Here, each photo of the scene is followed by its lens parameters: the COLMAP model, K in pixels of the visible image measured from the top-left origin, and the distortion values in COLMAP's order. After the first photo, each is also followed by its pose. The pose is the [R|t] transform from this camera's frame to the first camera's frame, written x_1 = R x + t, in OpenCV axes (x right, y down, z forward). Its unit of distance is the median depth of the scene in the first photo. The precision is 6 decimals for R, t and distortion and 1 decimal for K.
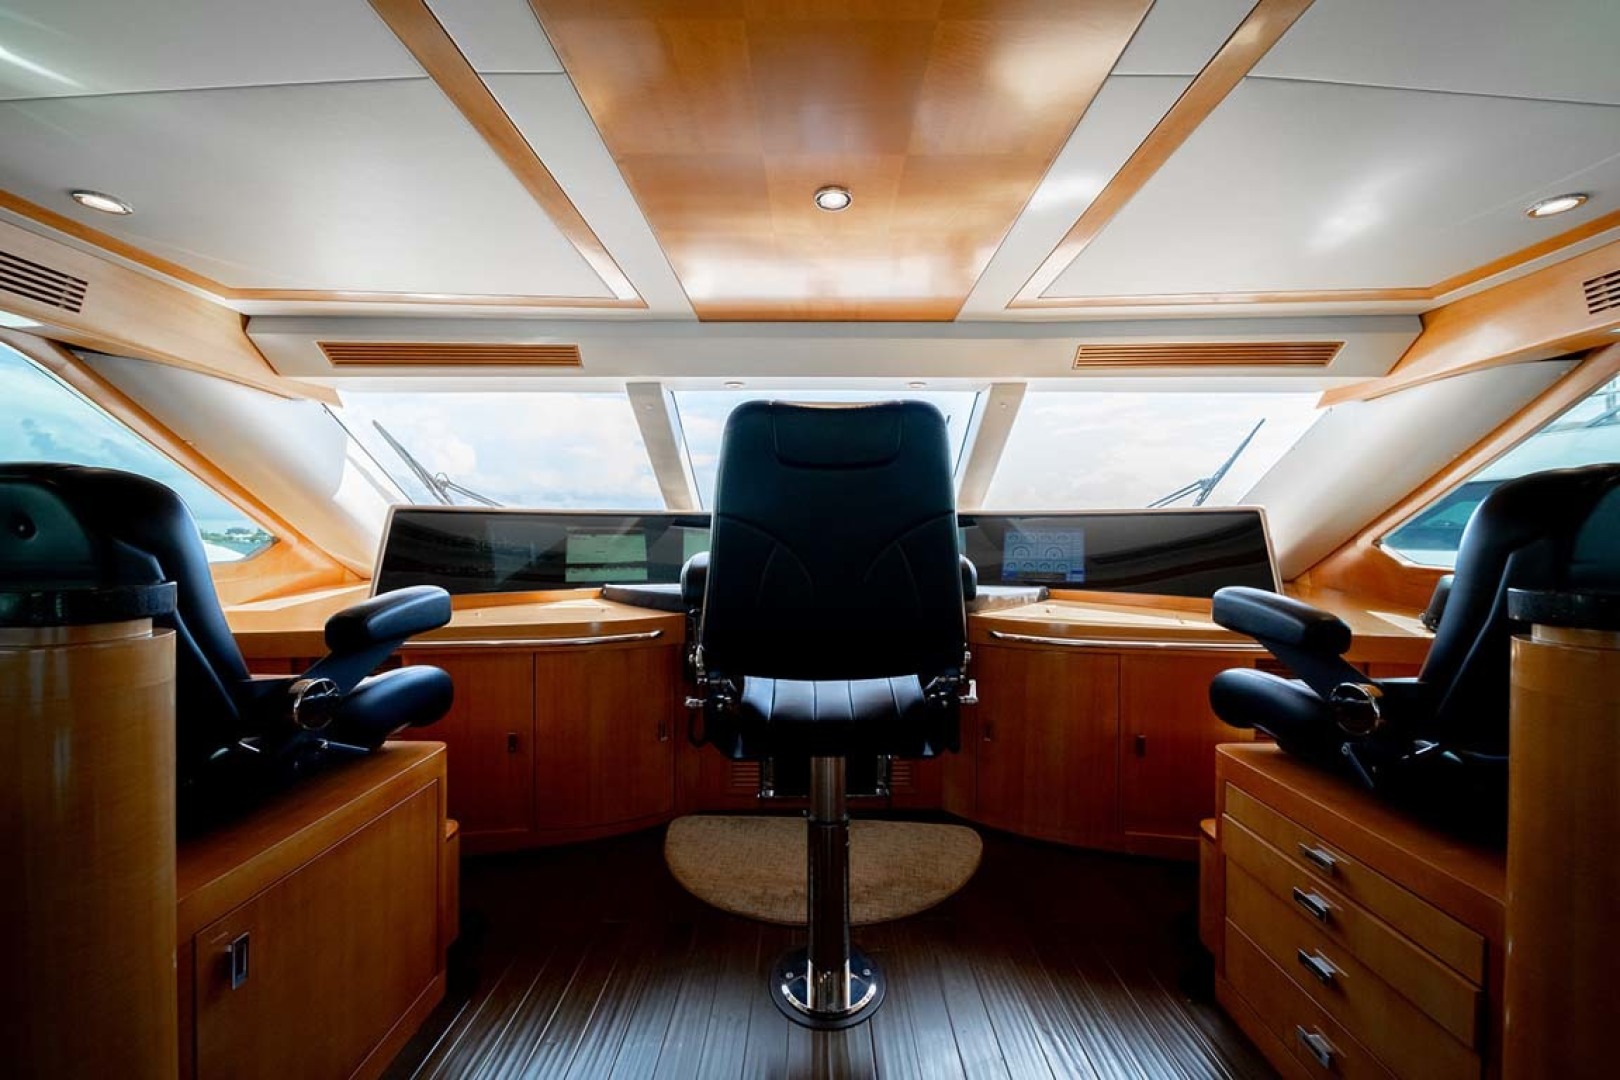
lens RADIAL K [[587.2, 0, 809.5], [0, 587.2, 535.2], [0, 0, 1]] dist [0.001336, 0.000197]
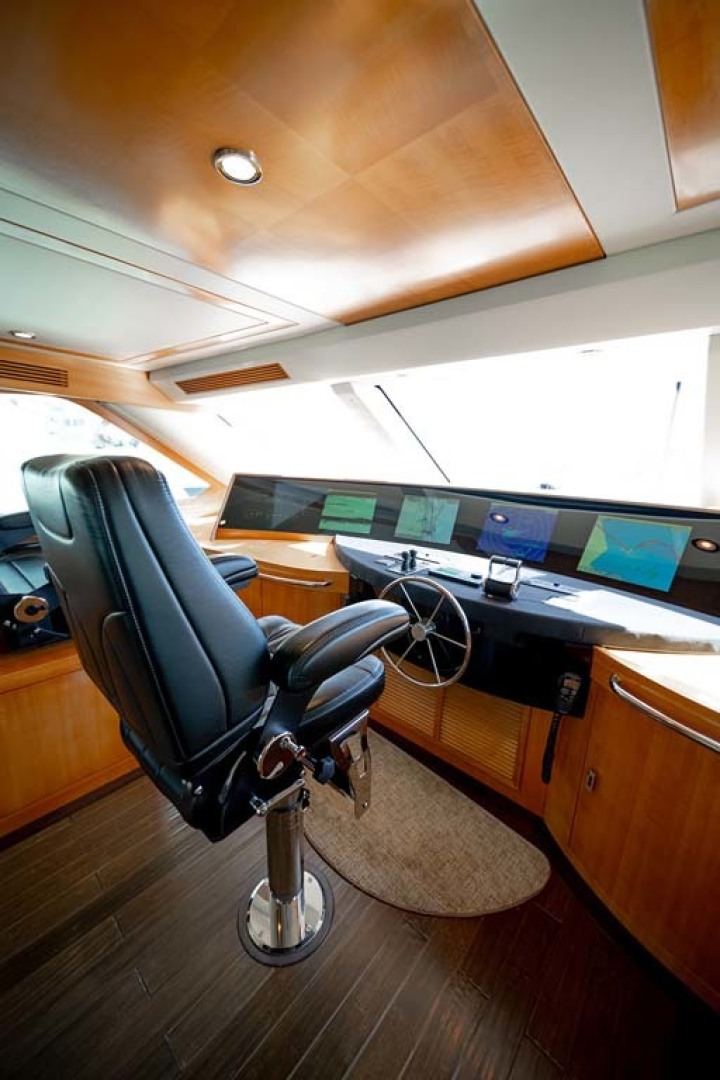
lens RADIAL K [[393.5, 0, 355.7], [0, 393.5, 544.5], [0, 0, 1]] dist [-0.000870, -0.000079]
pose [[0.744119, 0.172734, -0.645329, 0.415340], [-0.040917, 0.975964, 0.214054, -0.133324], [0.666793, -0.132877, 0.733302, 0.455576]]
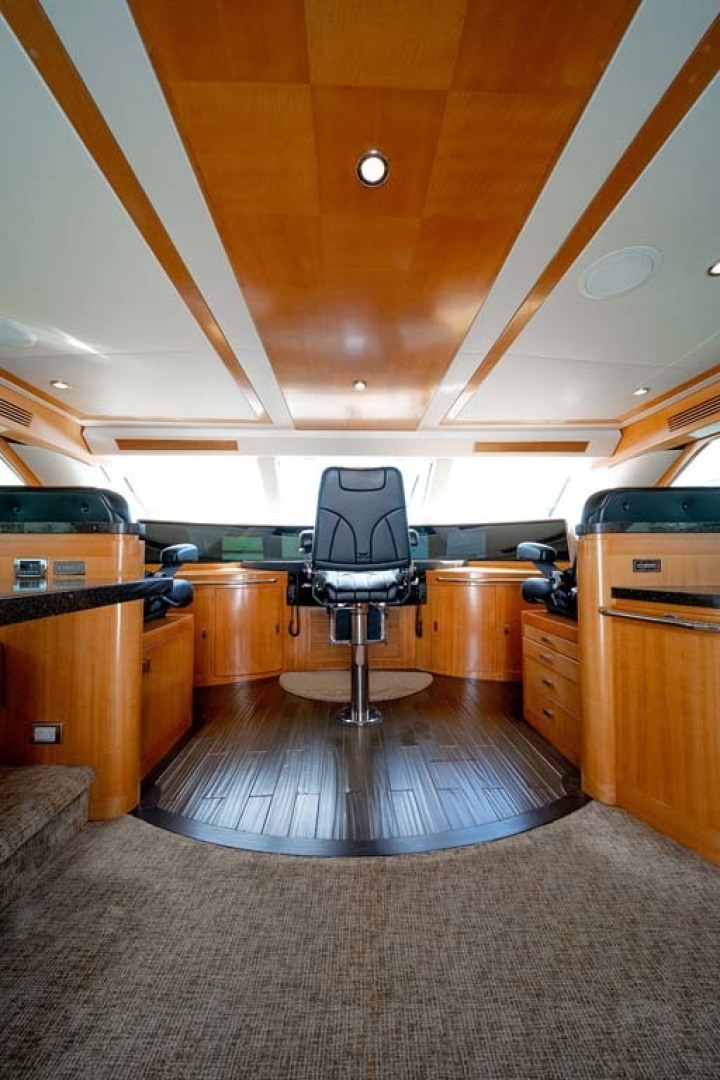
lens RADIAL K [[393.5, 0, 355.7], [0, 393.5, 544.5], [0, 0, 1]] dist [-0.000870, -0.000079]
pose [[0.999467, -0.004514, 0.032323, -0.023377], [0.005642, 0.999375, -0.034885, 0.107282], [-0.032146, 0.035049, 0.998868, -0.438257]]
